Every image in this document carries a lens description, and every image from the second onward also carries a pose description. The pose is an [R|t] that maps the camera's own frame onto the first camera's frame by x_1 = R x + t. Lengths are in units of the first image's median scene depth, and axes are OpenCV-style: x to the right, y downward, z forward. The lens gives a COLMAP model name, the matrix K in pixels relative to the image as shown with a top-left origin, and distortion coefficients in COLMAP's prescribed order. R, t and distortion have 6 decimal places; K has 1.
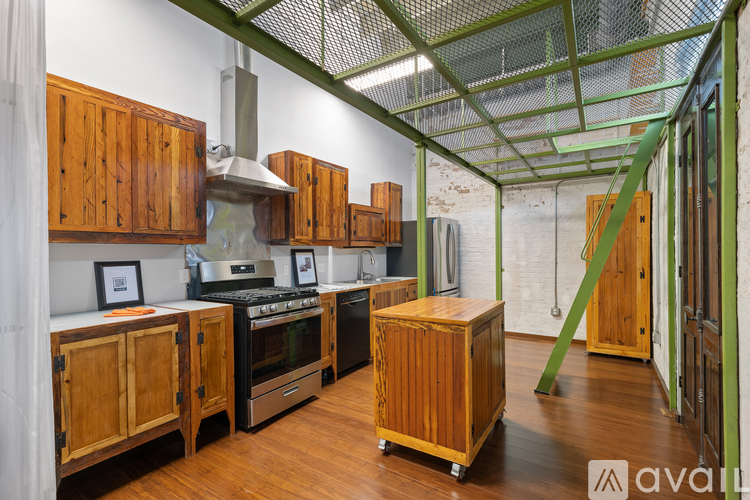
lens RADIAL K [[344.6, 0, 375.0], [0, 344.6, 250.0], [0, 0, 1]] dist [-0.000001, -0.000002]
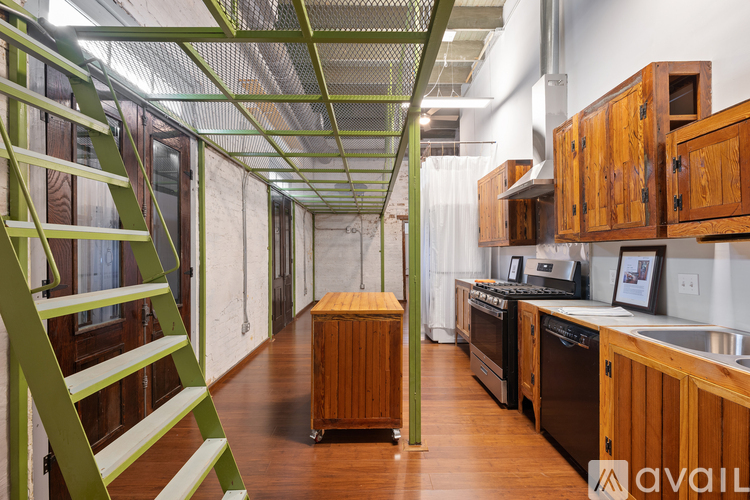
lens RADIAL K [[323.9, 0, 375.0], [0, 323.9, 250.0], [0, 0, 1]] dist [-0.000009, 0.000007]
pose [[-0.830993, 0.002131, -0.556279, 0.512922], [0.007107, 0.999952, -0.006785, 0.004858], [0.556238, -0.009592, -0.830968, 1.306318]]
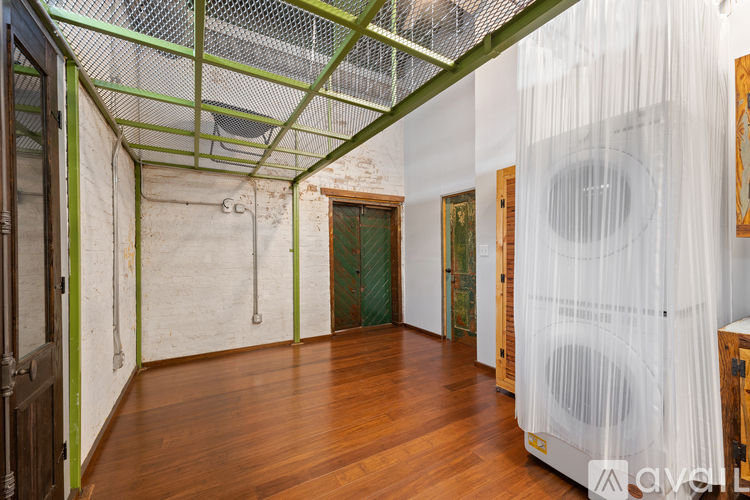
lens RADIAL K [[304.2, 0, 375.0], [0, 304.2, 250.0], [0, 0, 1]] dist [-0.000048, 0.000001]
pose [[-0.438617, -0.000110, -0.898674, 0.407029], [0.008302, 0.999957, -0.004175, 0.004904], [0.898636, -0.009292, -0.438597, 1.014989]]
